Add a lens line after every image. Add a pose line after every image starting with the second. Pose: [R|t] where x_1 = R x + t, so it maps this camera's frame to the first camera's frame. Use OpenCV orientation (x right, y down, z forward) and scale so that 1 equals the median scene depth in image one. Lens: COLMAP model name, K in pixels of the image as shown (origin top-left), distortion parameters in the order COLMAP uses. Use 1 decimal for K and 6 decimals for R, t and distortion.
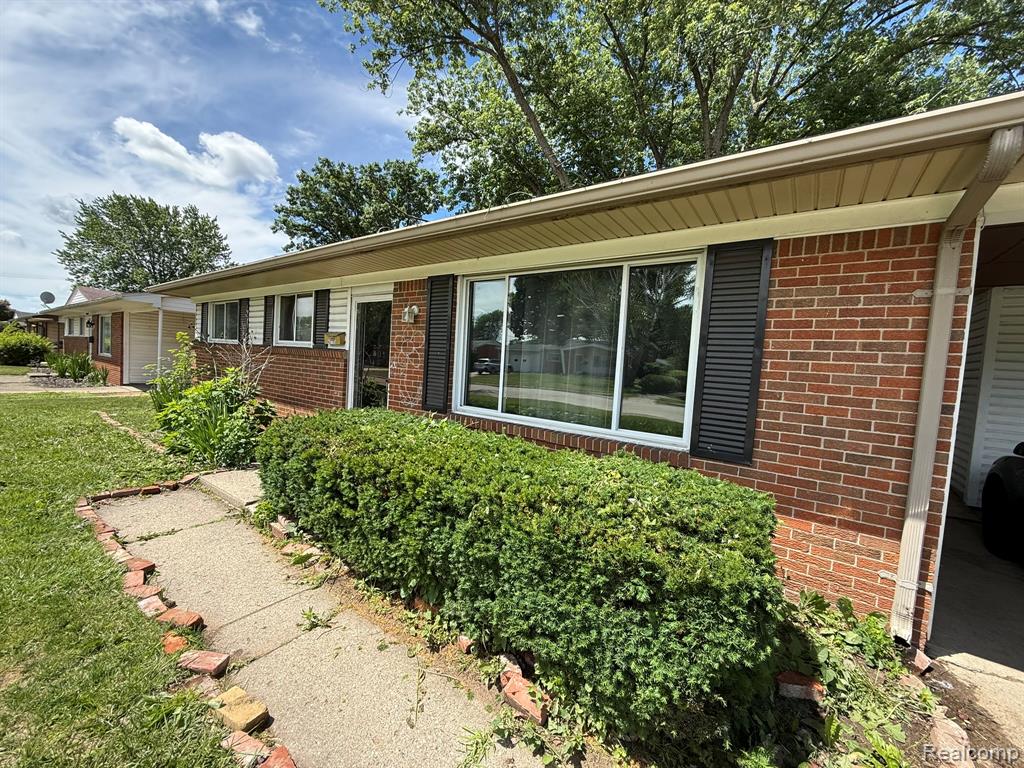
lens RADIAL K [[407.3, 0, 510.9], [0, 407.3, 386.9], [0, 0, 1]] dist [0.000604, 0.000237]
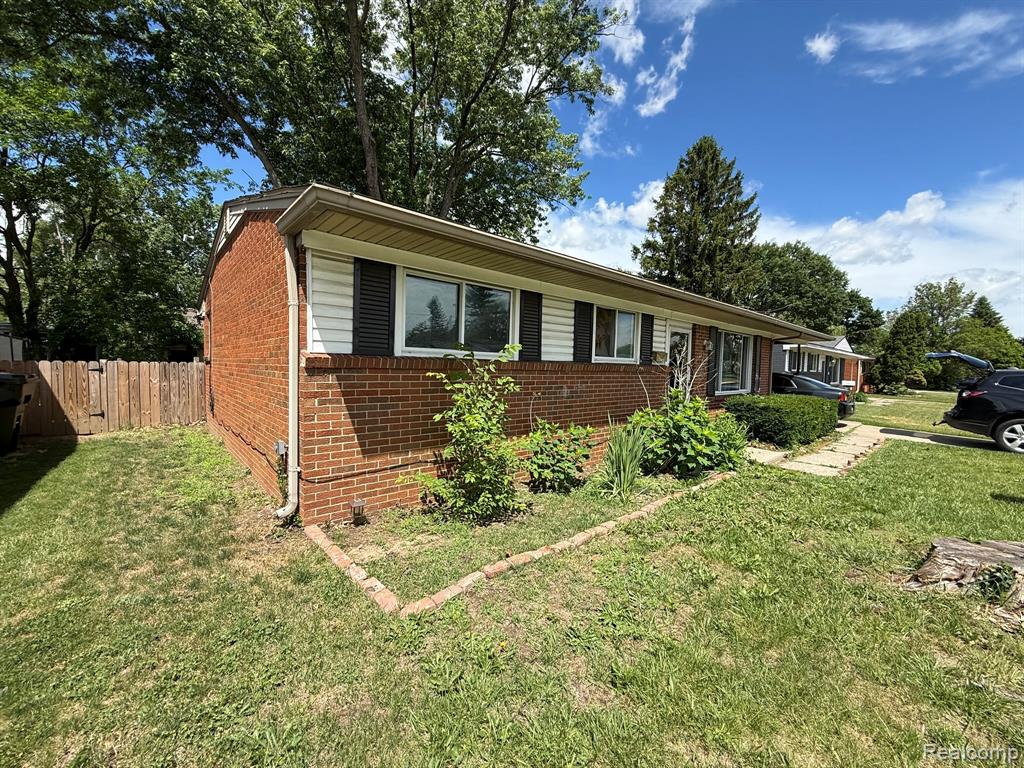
lens RADIAL K [[407.3, 0, 510.9], [0, 407.3, 386.9], [0, 0, 1]] dist [0.000604, 0.000237]
pose [[0.189587, -0.109348, 0.975756, -1.679474], [0.051453, 0.993520, 0.101342, -0.168193], [-0.980515, 0.030993, 0.193985, 1.150863]]
